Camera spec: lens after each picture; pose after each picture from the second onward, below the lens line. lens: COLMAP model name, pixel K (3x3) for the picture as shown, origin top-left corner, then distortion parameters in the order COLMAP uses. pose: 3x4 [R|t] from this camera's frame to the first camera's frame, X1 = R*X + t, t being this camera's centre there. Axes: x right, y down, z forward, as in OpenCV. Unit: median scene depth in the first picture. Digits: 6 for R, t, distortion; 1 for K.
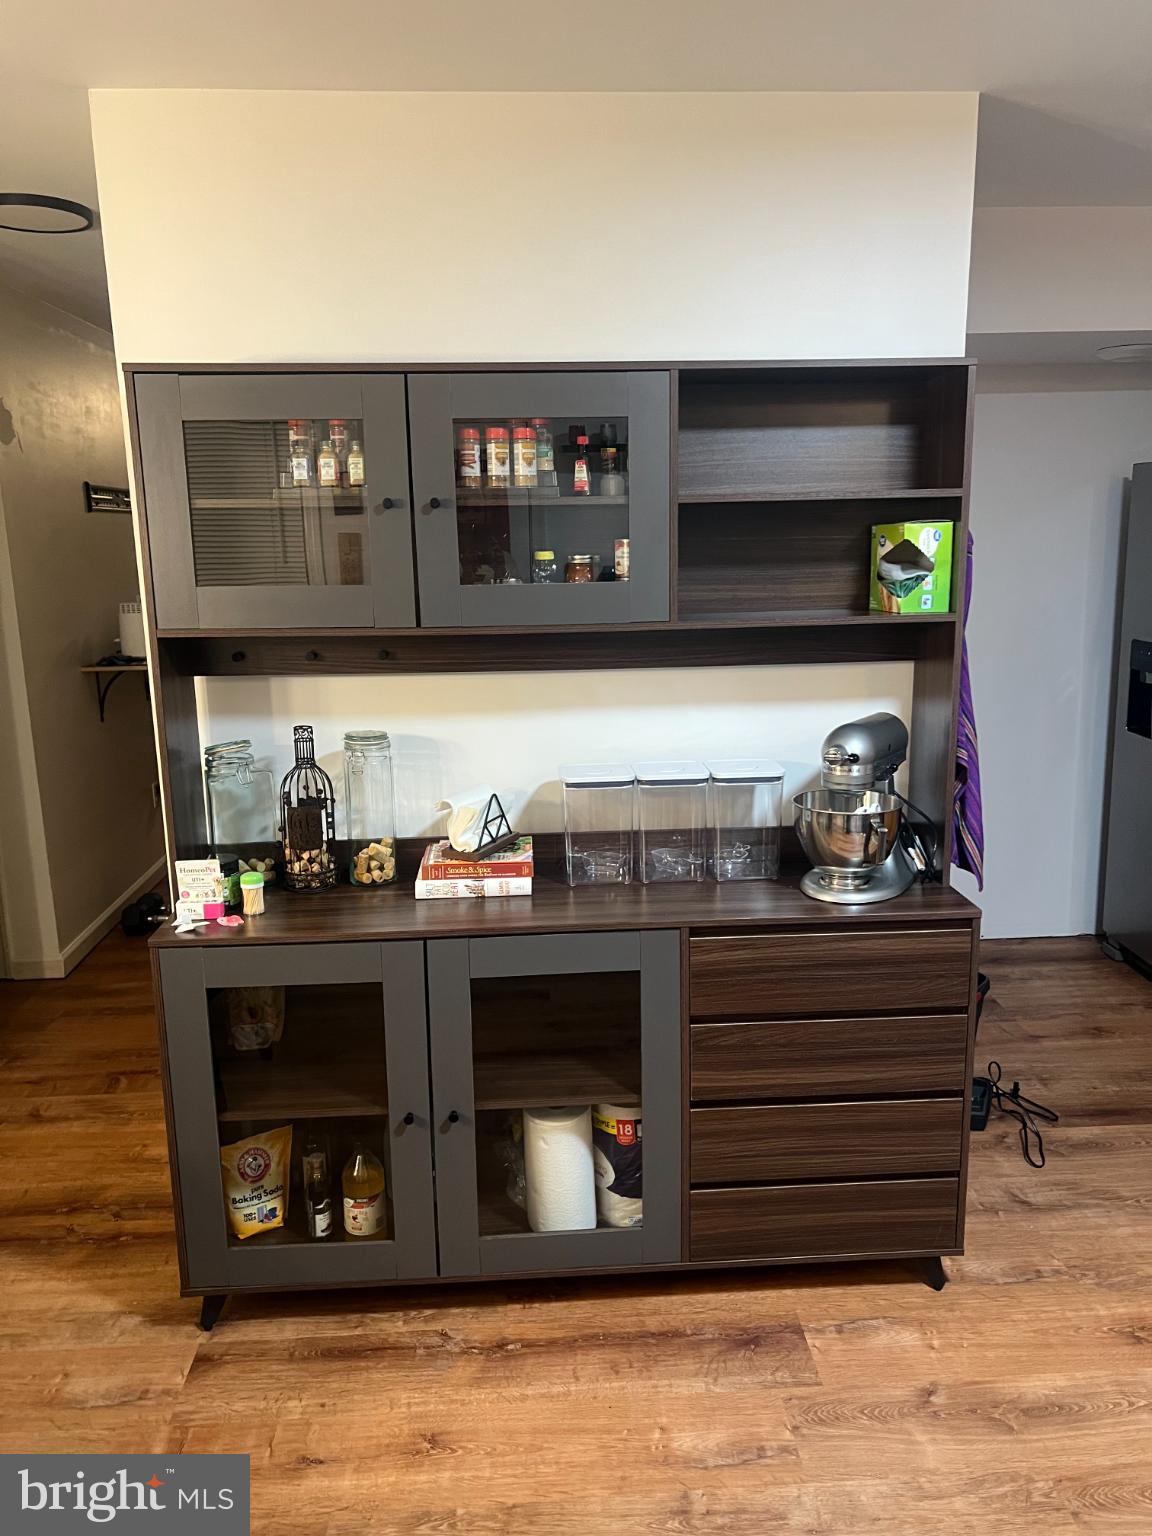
lens RADIAL K [[1154.6, 0, 590.1], [0, 1154.6, 779.9], [0, 0, 1]] dist [0.040888, -0.036082]
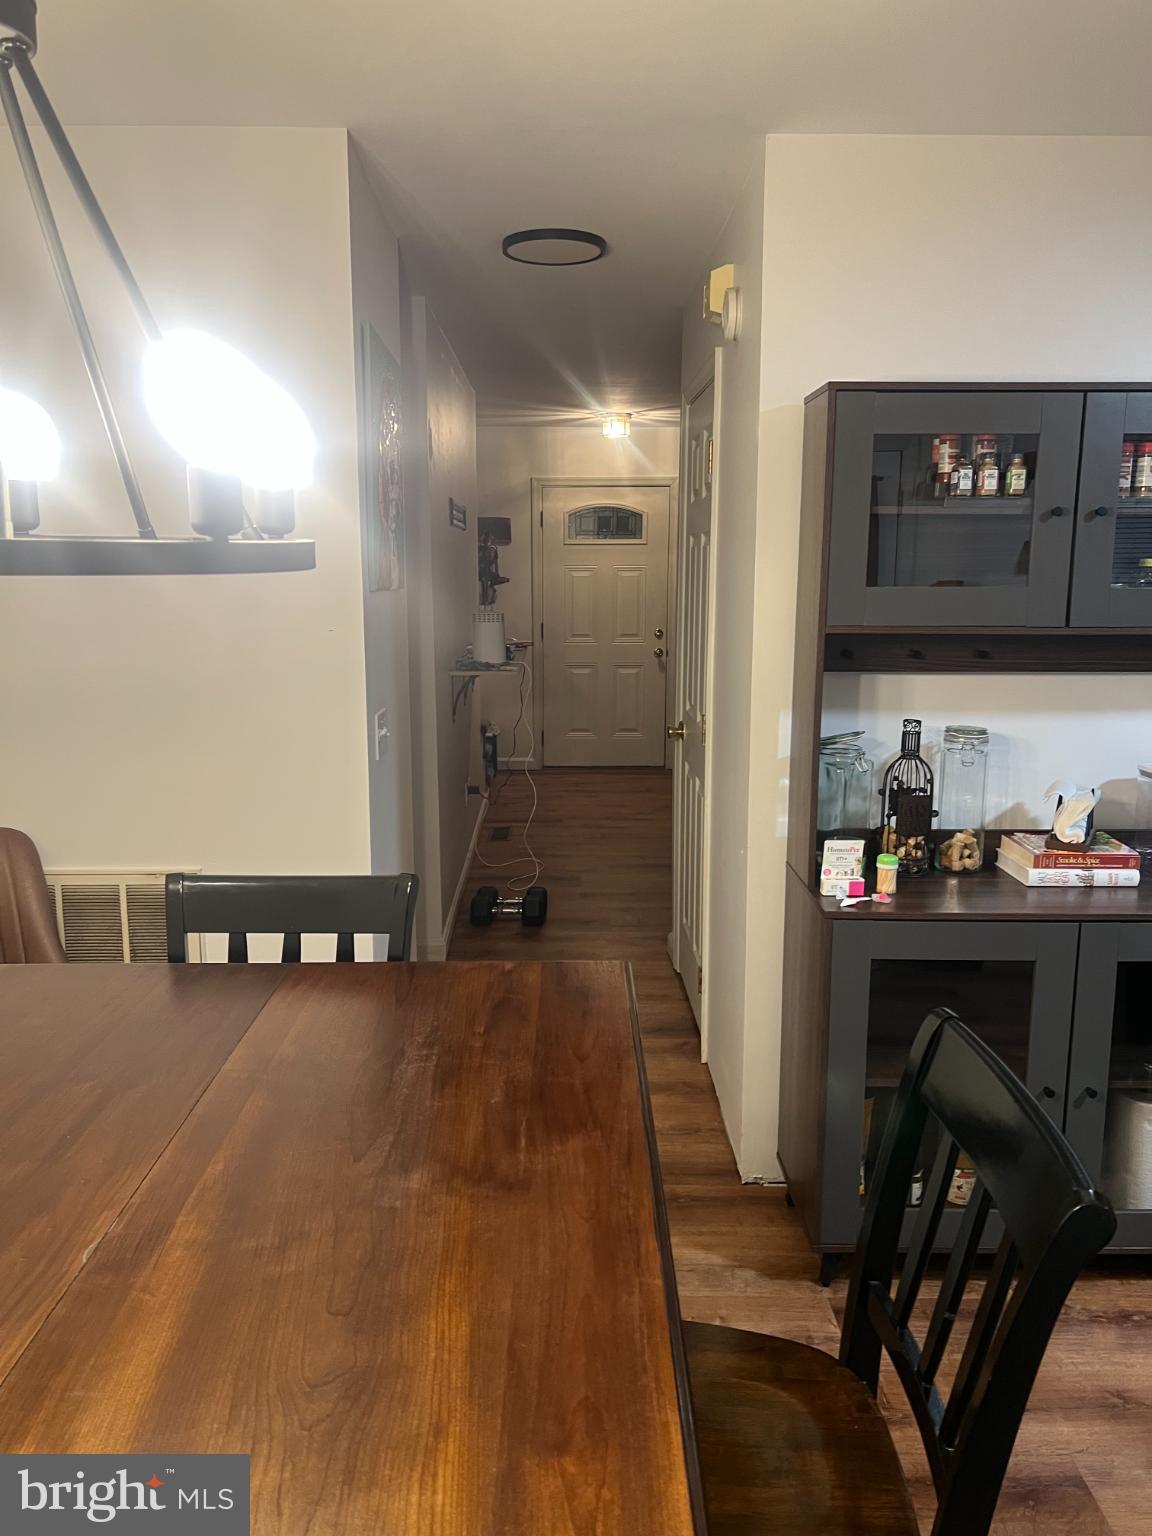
lens RADIAL K [[1154.6, 0, 574.2], [0, 1154.6, 769.5], [0, 0, 1]] dist [0.040888, -0.036082]
pose [[0.998501, 0.028403, -0.046793, -0.515001], [-0.029790, 0.999129, -0.029222, 0.040364], [0.045922, 0.030572, 0.998477, -0.079112]]
